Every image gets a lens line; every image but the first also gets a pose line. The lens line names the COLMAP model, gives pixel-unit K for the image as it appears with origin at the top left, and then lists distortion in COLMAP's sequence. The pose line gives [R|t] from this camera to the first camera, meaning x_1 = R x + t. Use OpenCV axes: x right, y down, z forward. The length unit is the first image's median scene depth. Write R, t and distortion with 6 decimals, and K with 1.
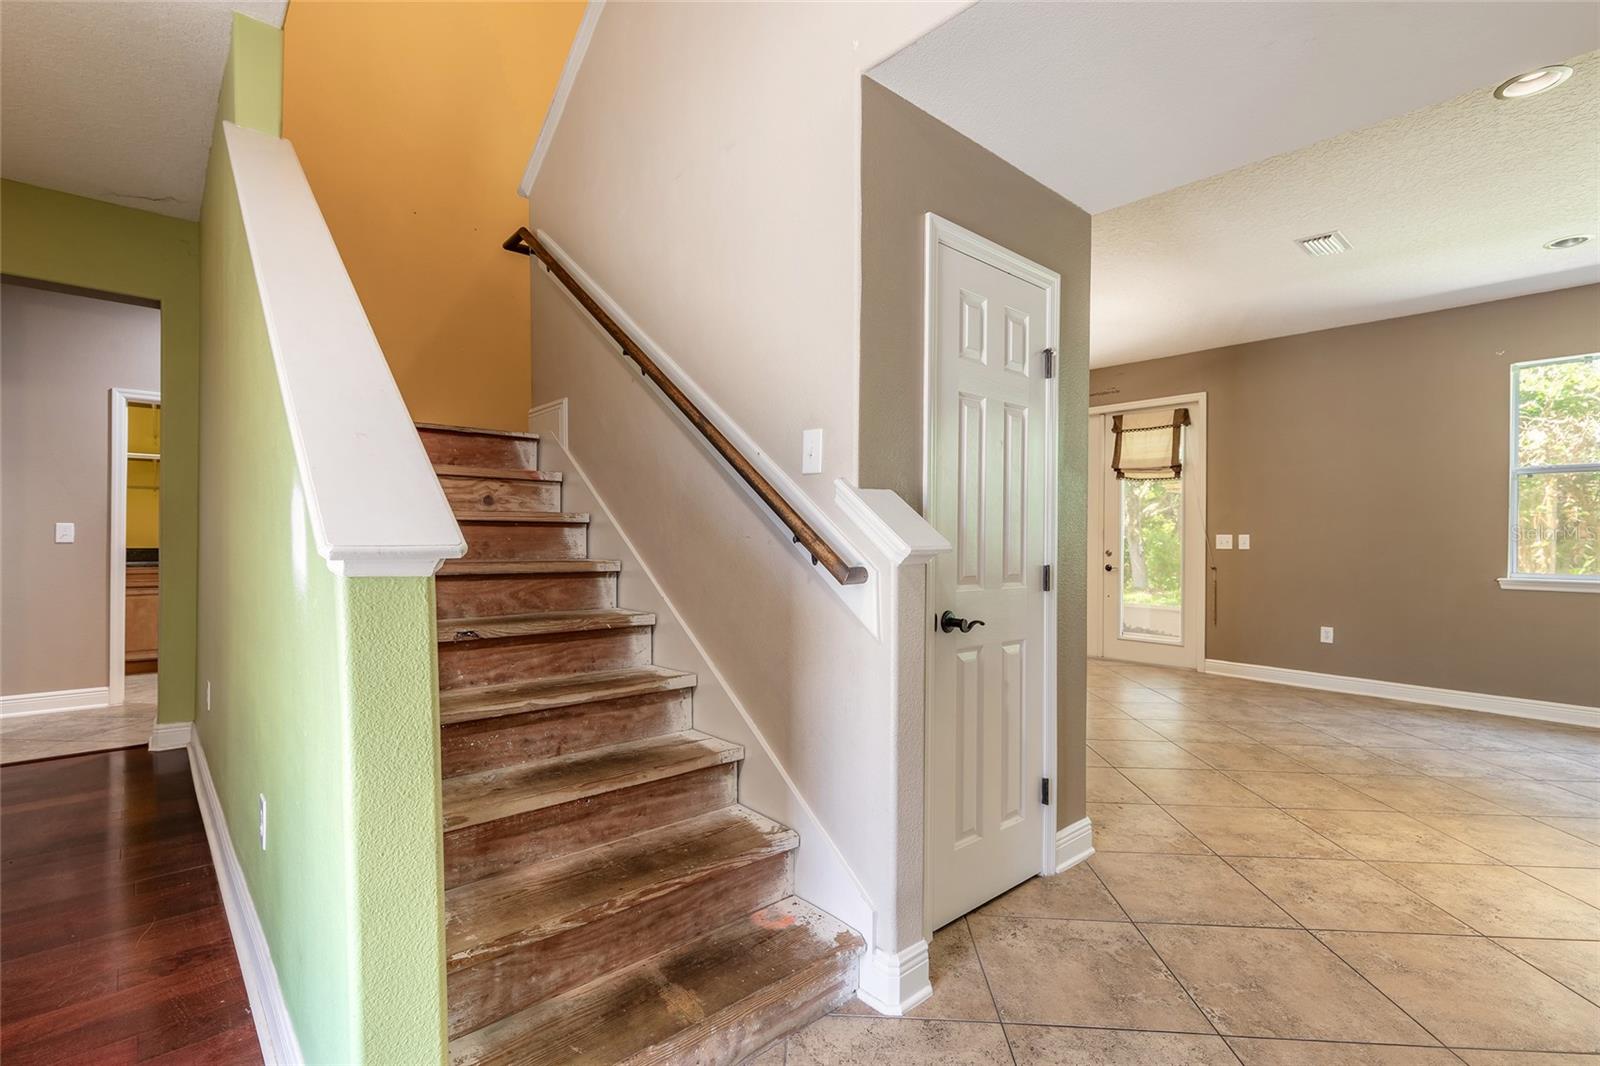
lens RADIAL K [[731.1, 0, 792.8], [0, 731.1, 537.0], [0, 0, 1]] dist [0.009319, -0.002108]
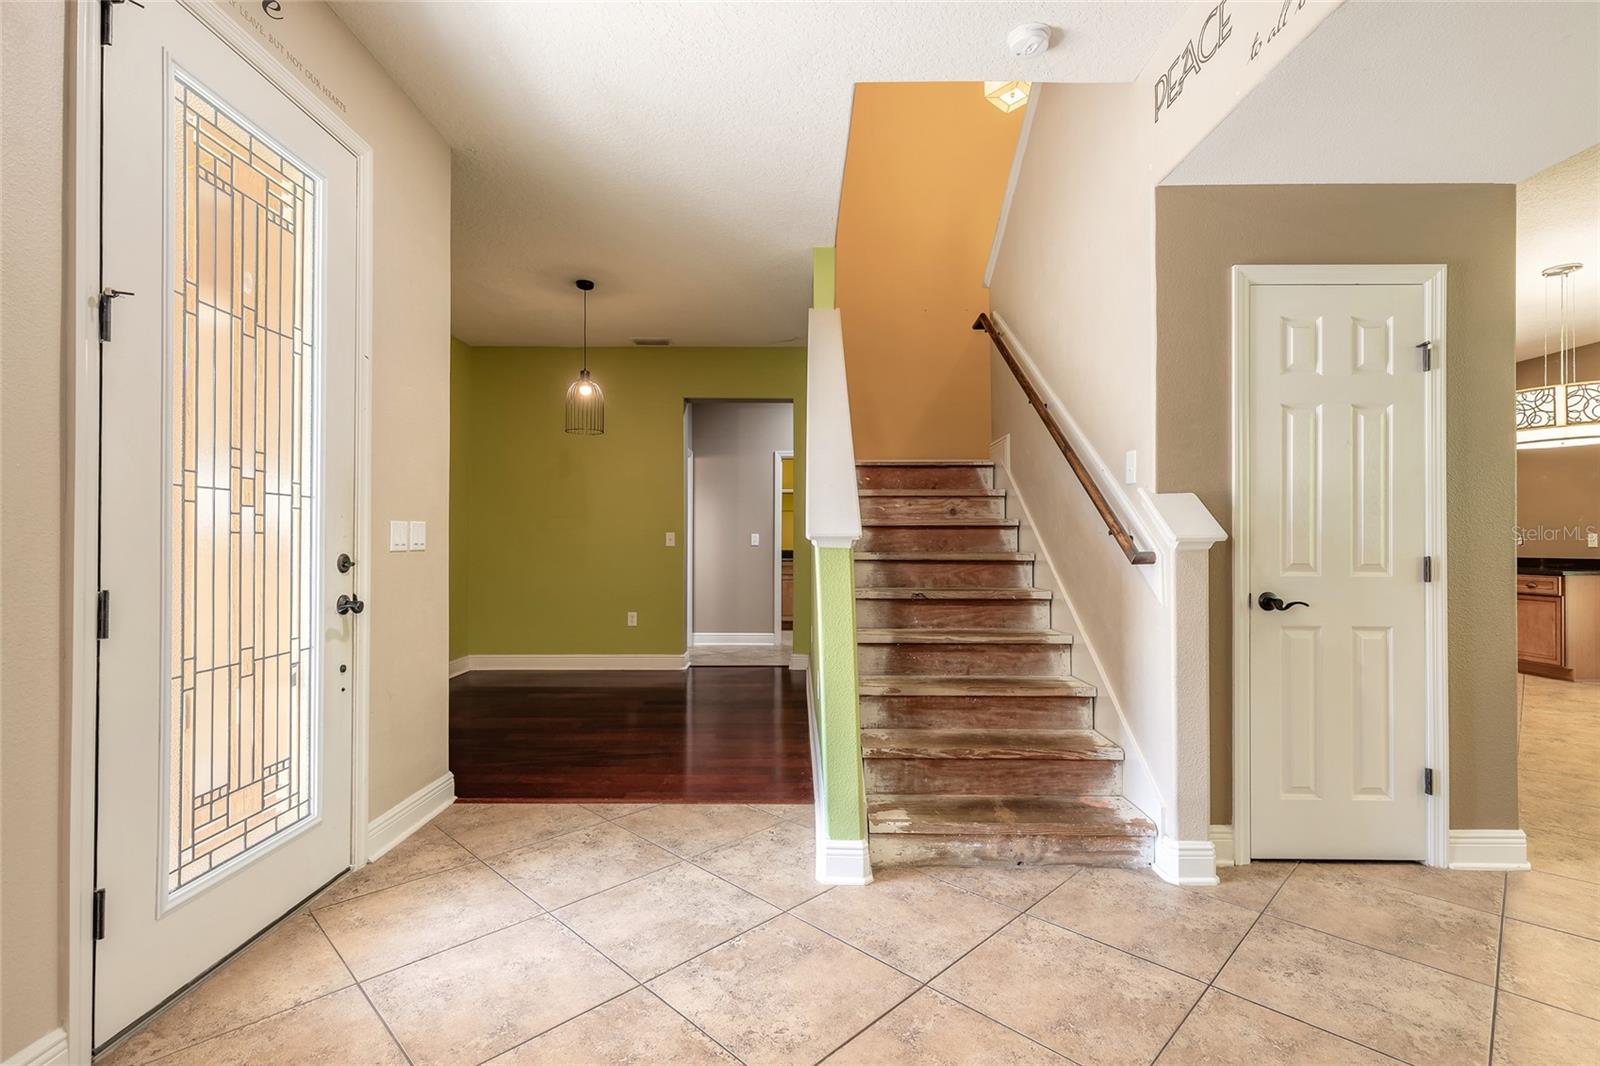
lens RADIAL K [[731.1, 0, 799.5], [0, 731.1, 536.7], [0, 0, 1]] dist [0.009319, -0.002108]
pose [[0.745579, -0.012323, -0.666304, 0.416925], [0.003762, 0.999891, -0.014283, 0.024296], [0.666407, 0.008142, 0.745544, -0.366011]]
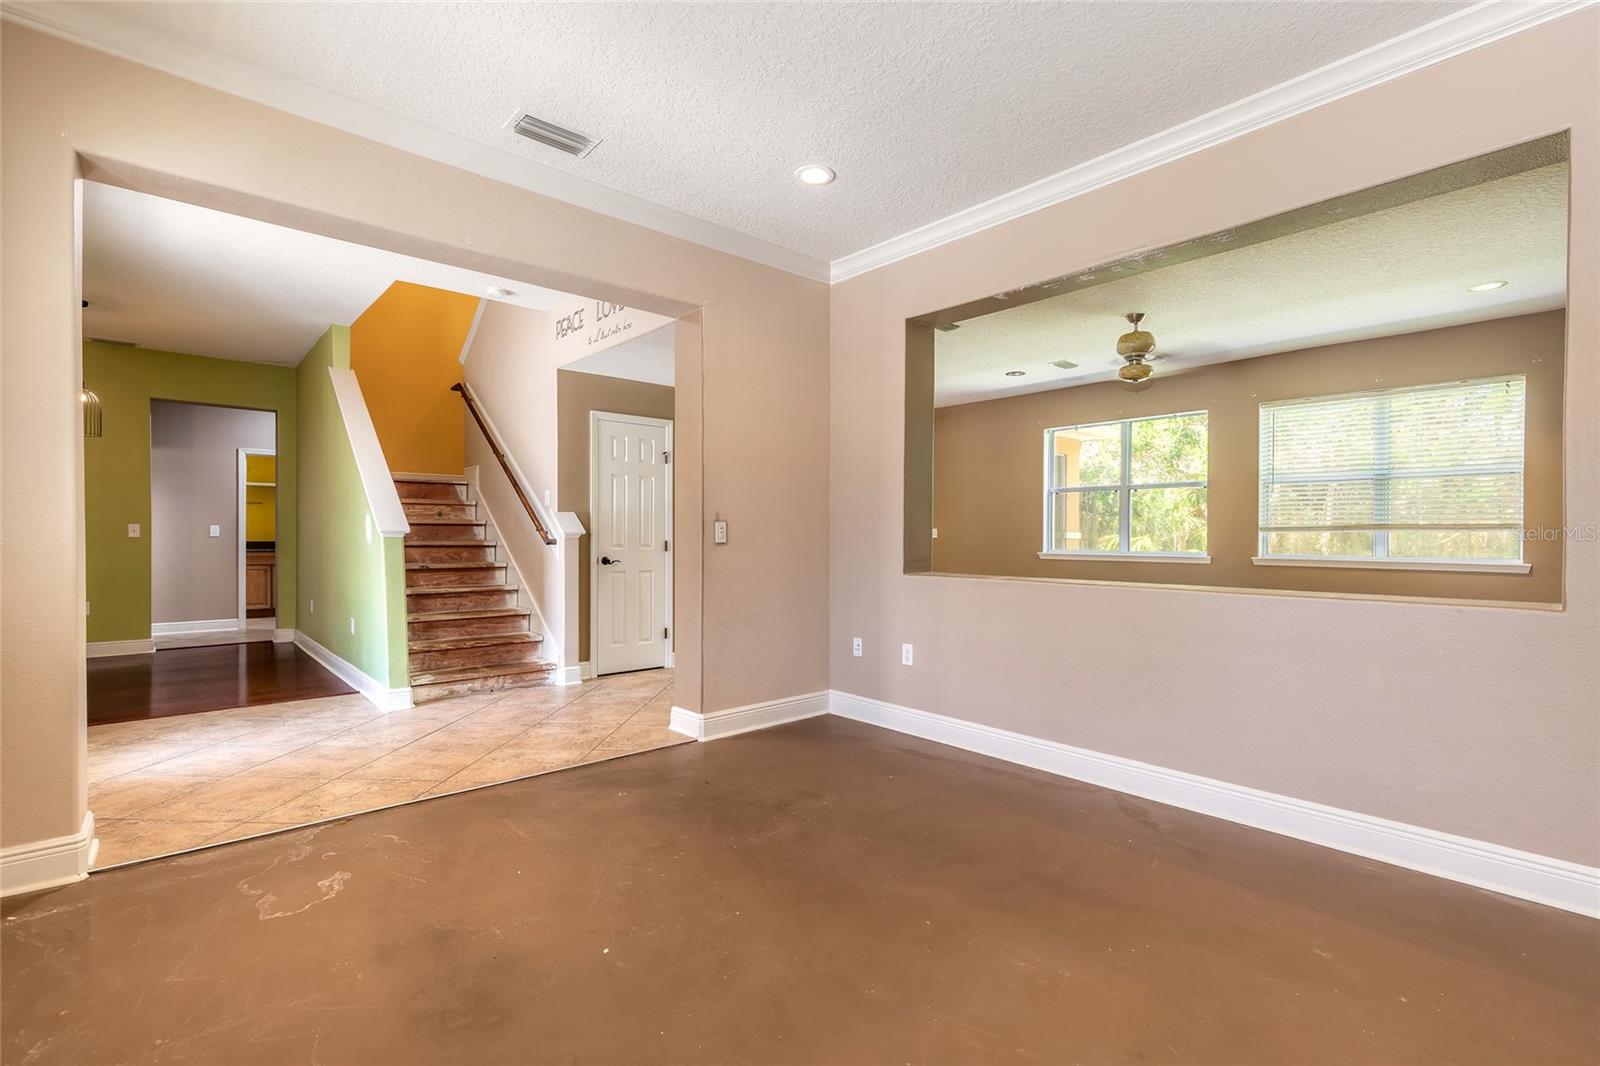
lens RADIAL K [[731.1, 0, 801.6], [0, 731.1, 539.3], [0, 0, 1]] dist [0.009319, -0.002108]
pose [[0.999974, -0.005652, -0.004547, 0.893306], [0.005673, 0.999973, 0.004570, 0.028451], [0.004521, -0.004595, 0.999979, -1.576634]]
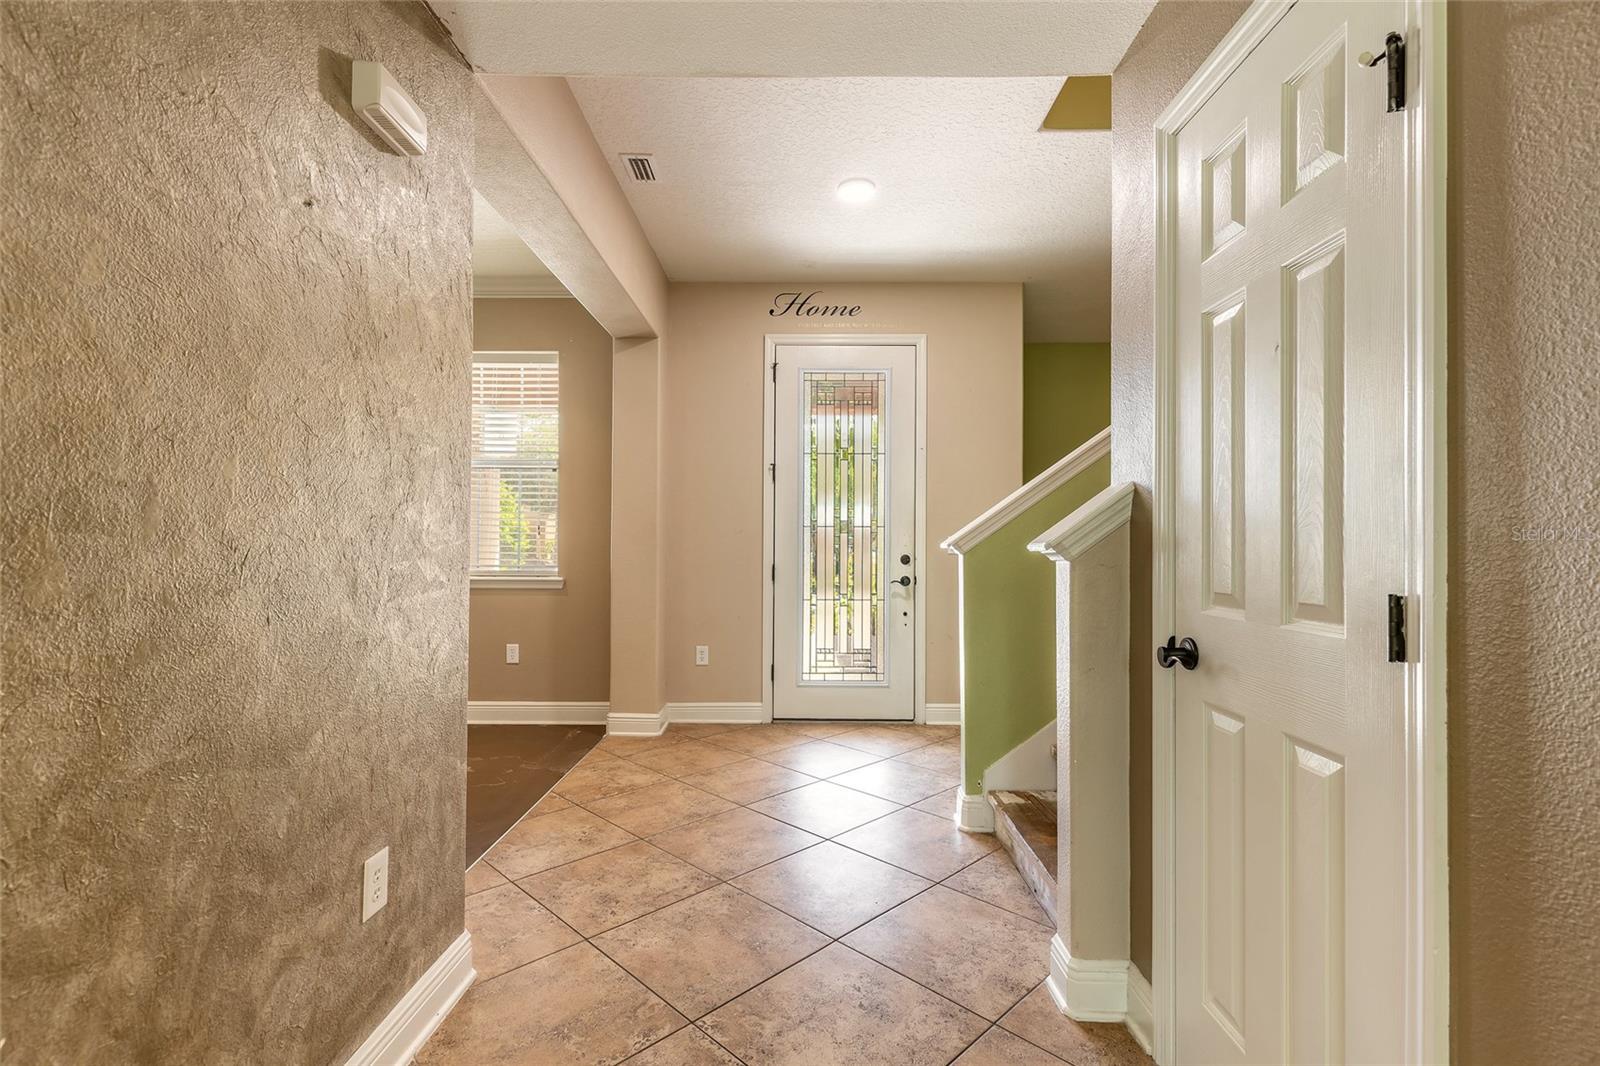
lens RADIAL K [[731.1, 0, 801.4], [0, 731.1, 534.3], [0, 0, 1]] dist [0.009319, -0.002108]
pose [[-0.670839, -0.022792, -0.741253, 0.933061], [-0.011987, 0.999730, -0.019891, 0.018709], [0.741506, -0.004458, -0.670931, 1.138883]]
